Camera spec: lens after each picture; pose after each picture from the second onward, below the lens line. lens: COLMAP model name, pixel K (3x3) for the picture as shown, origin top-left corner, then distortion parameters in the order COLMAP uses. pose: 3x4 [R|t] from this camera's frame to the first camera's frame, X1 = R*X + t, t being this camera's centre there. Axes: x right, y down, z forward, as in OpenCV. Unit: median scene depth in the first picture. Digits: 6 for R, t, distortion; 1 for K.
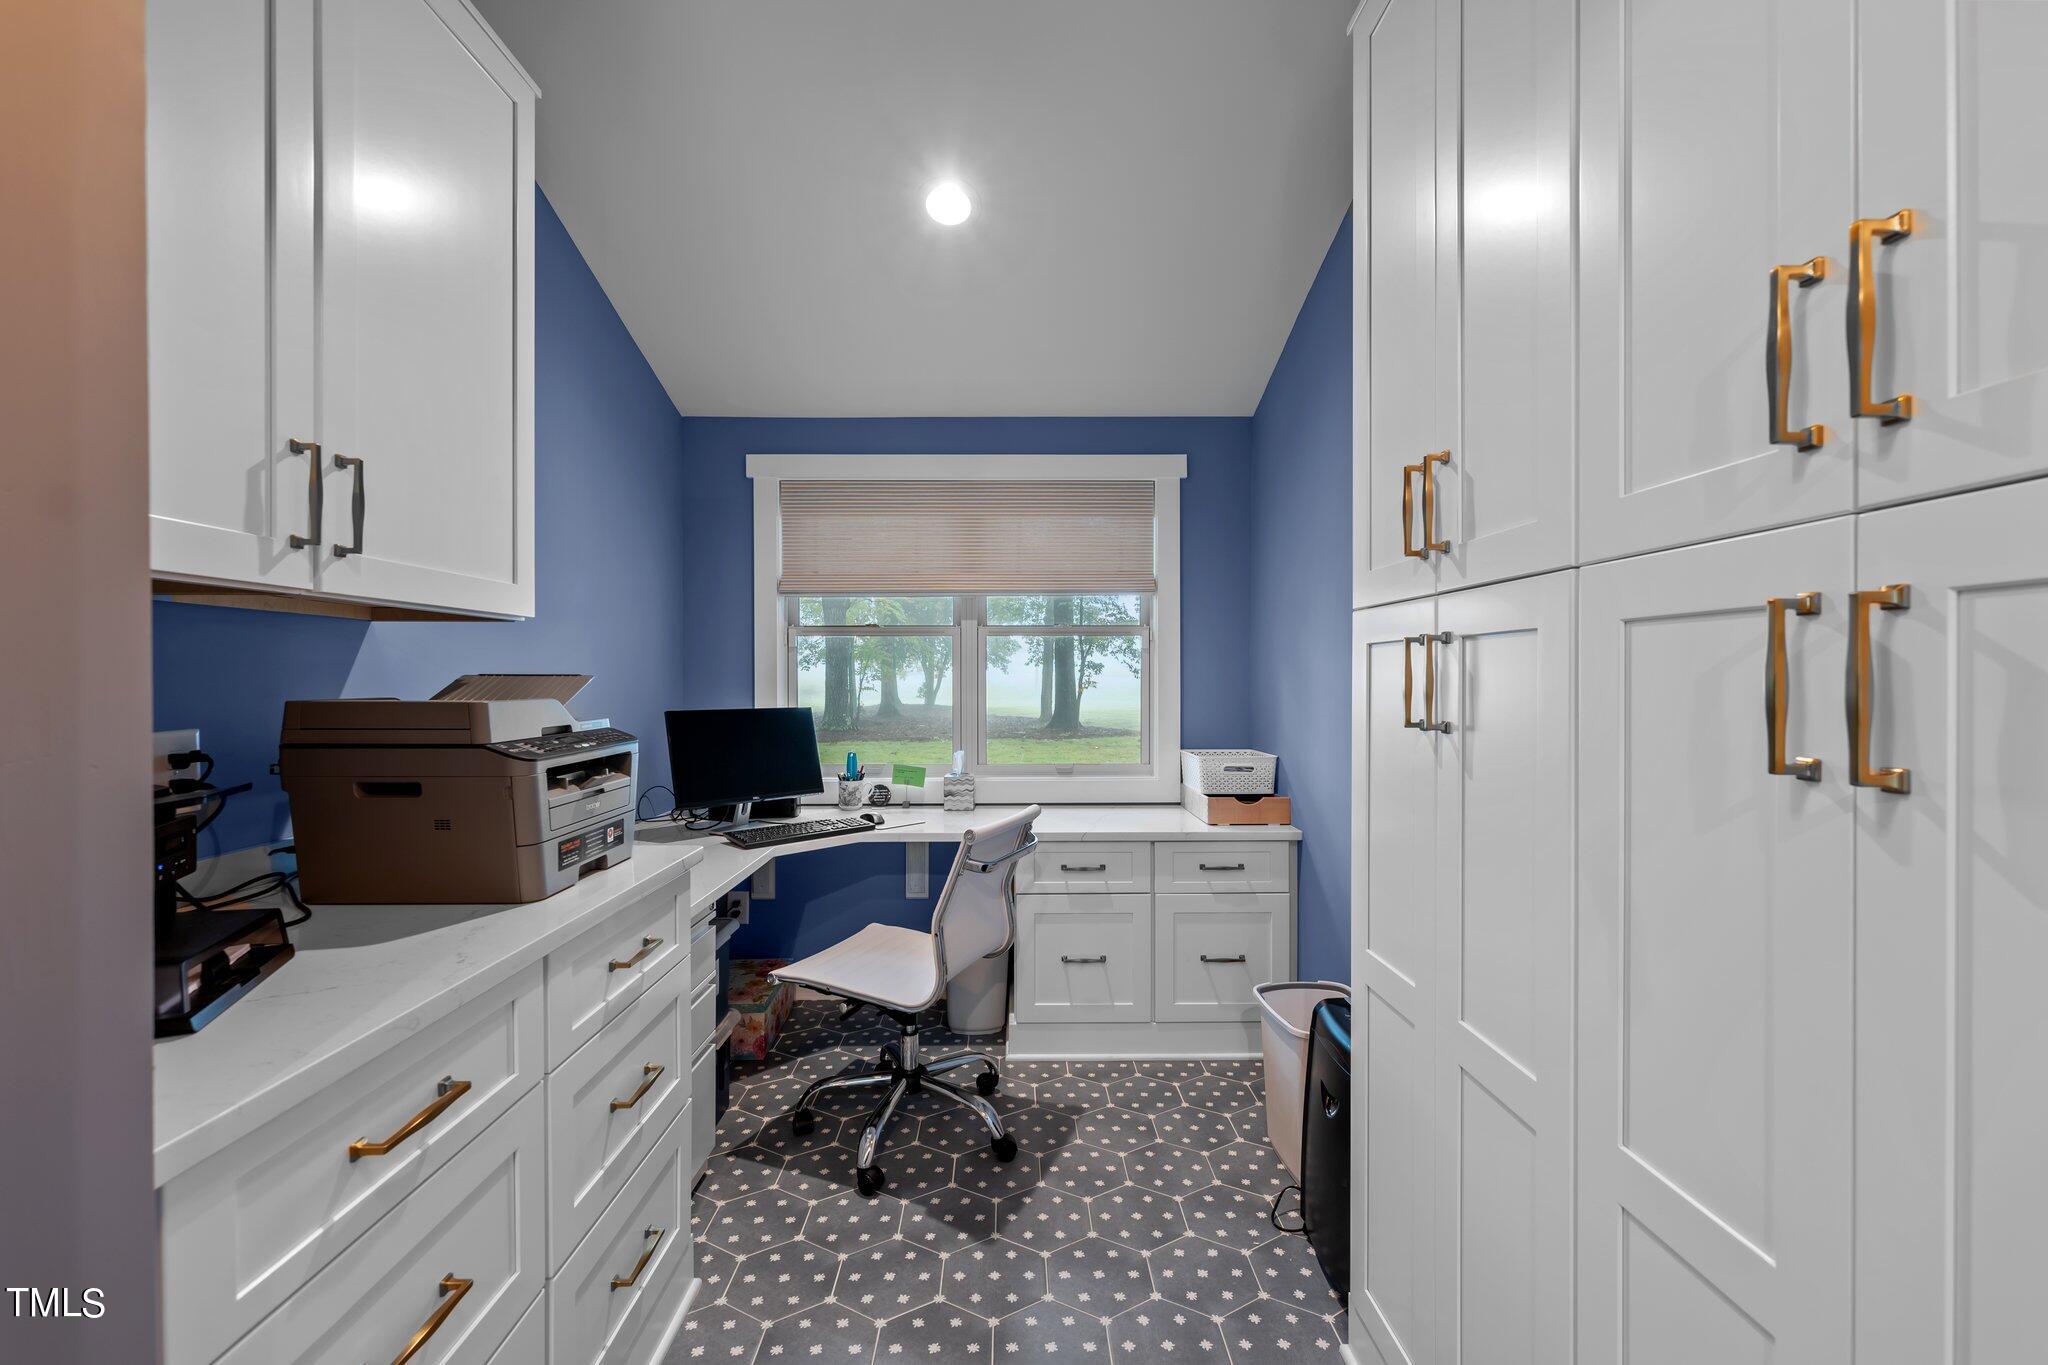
lens RADIAL K [[834.2, 0, 1024.0], [0, 834.2, 682.5], [0, 0, 1]] dist [0.001057, 0.000130]
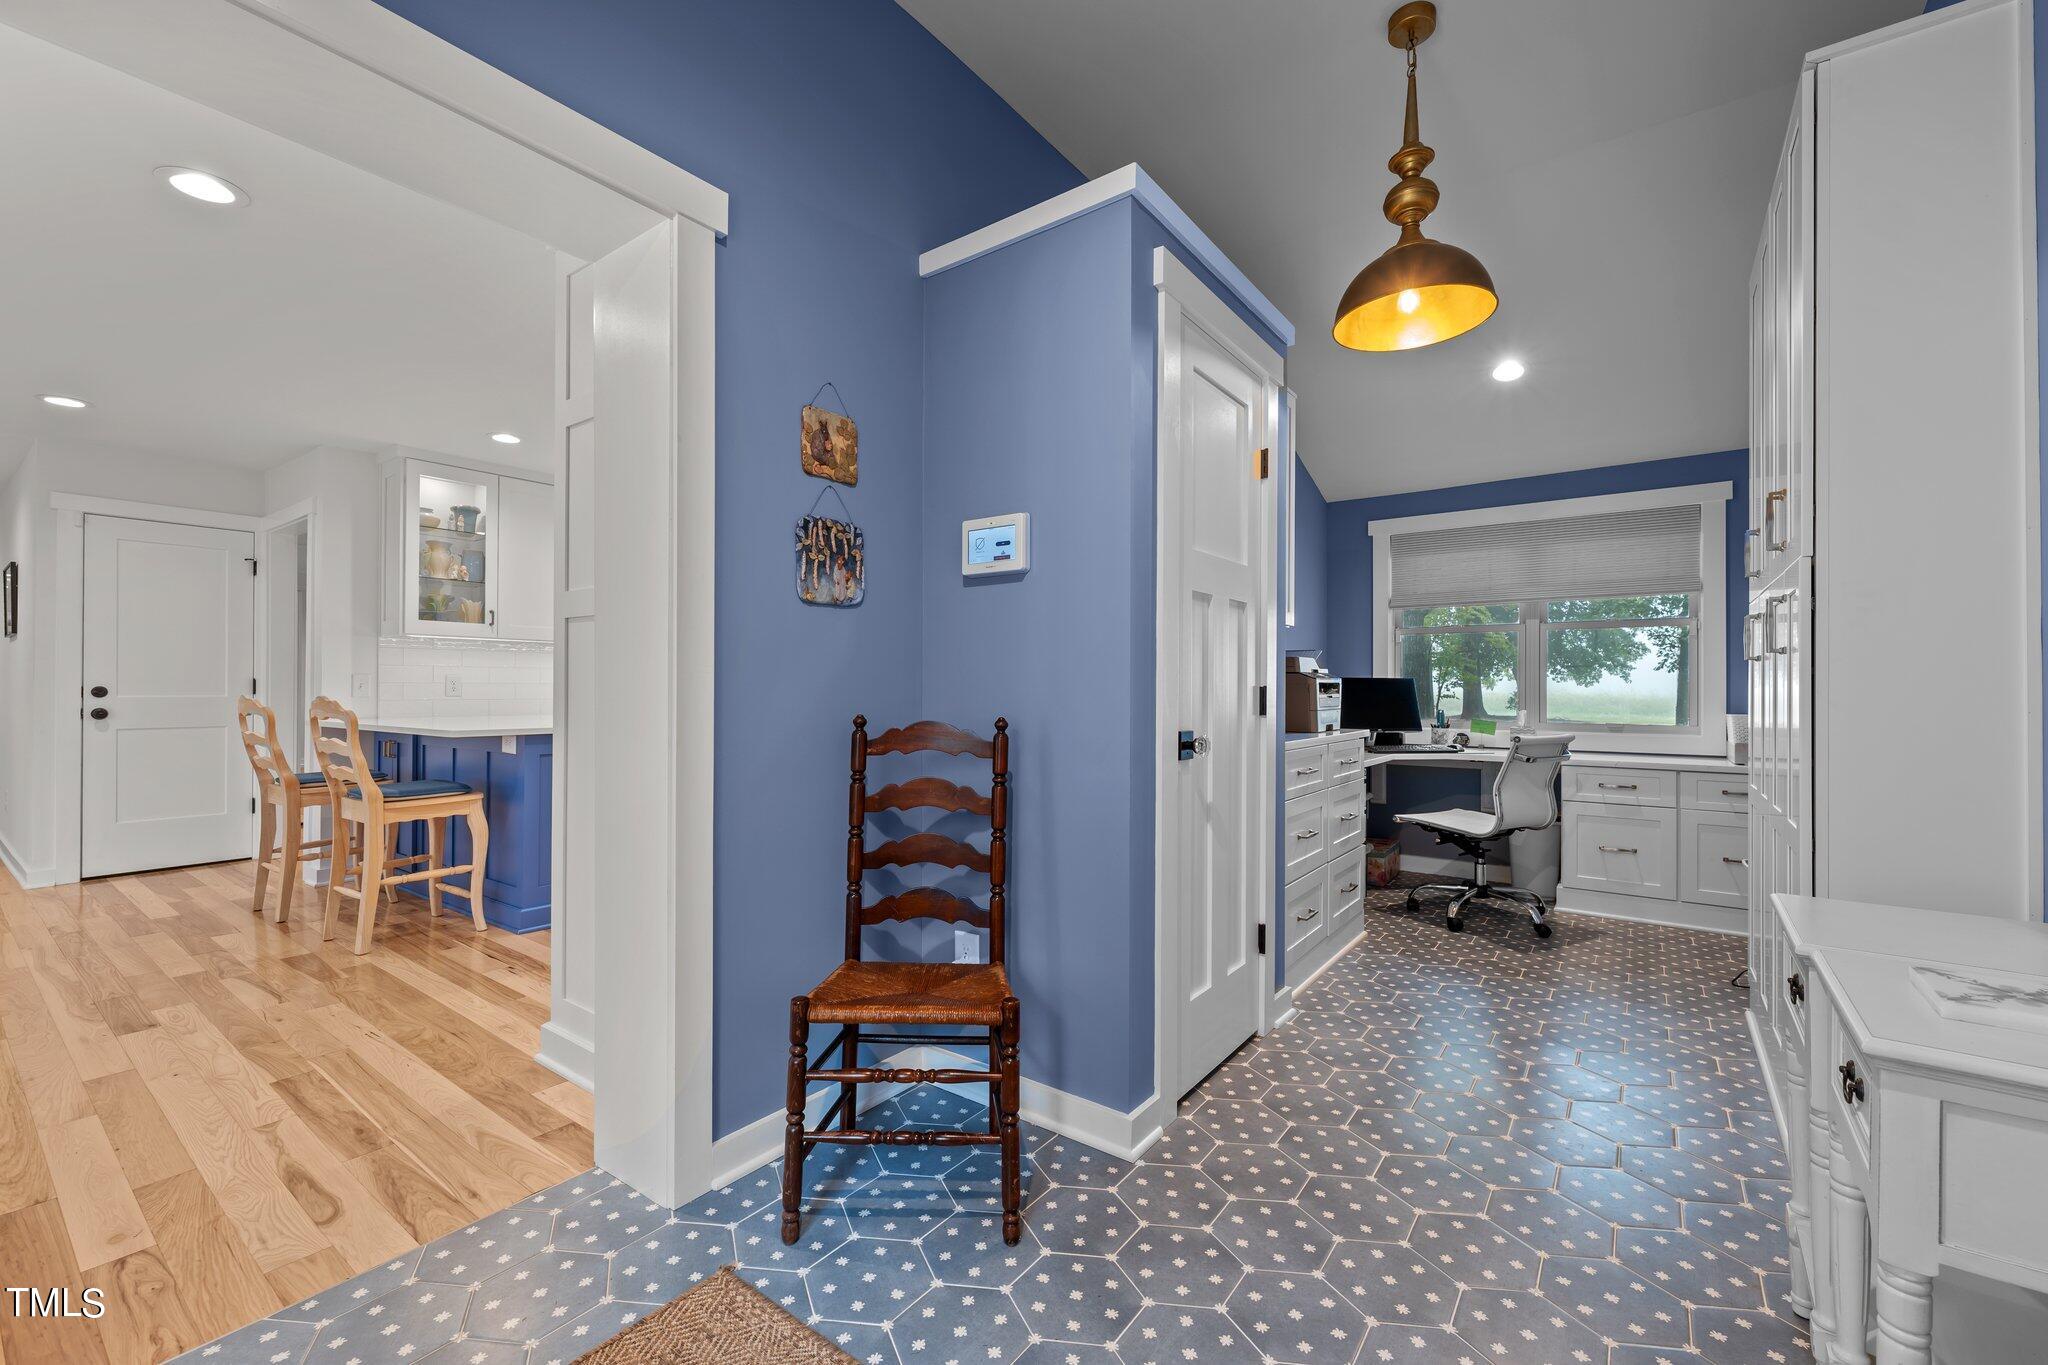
lens RADIAL K [[834.2, 0, 1024.0], [0, 834.2, 682.5], [0, 0, 1]] dist [0.001057, 0.000130]
pose [[0.793729, 0.001512, -0.608270, 0.145323], [-0.009372, 0.999909, -0.009745, 0.070477], [0.608199, 0.013435, 0.793671, -0.843364]]
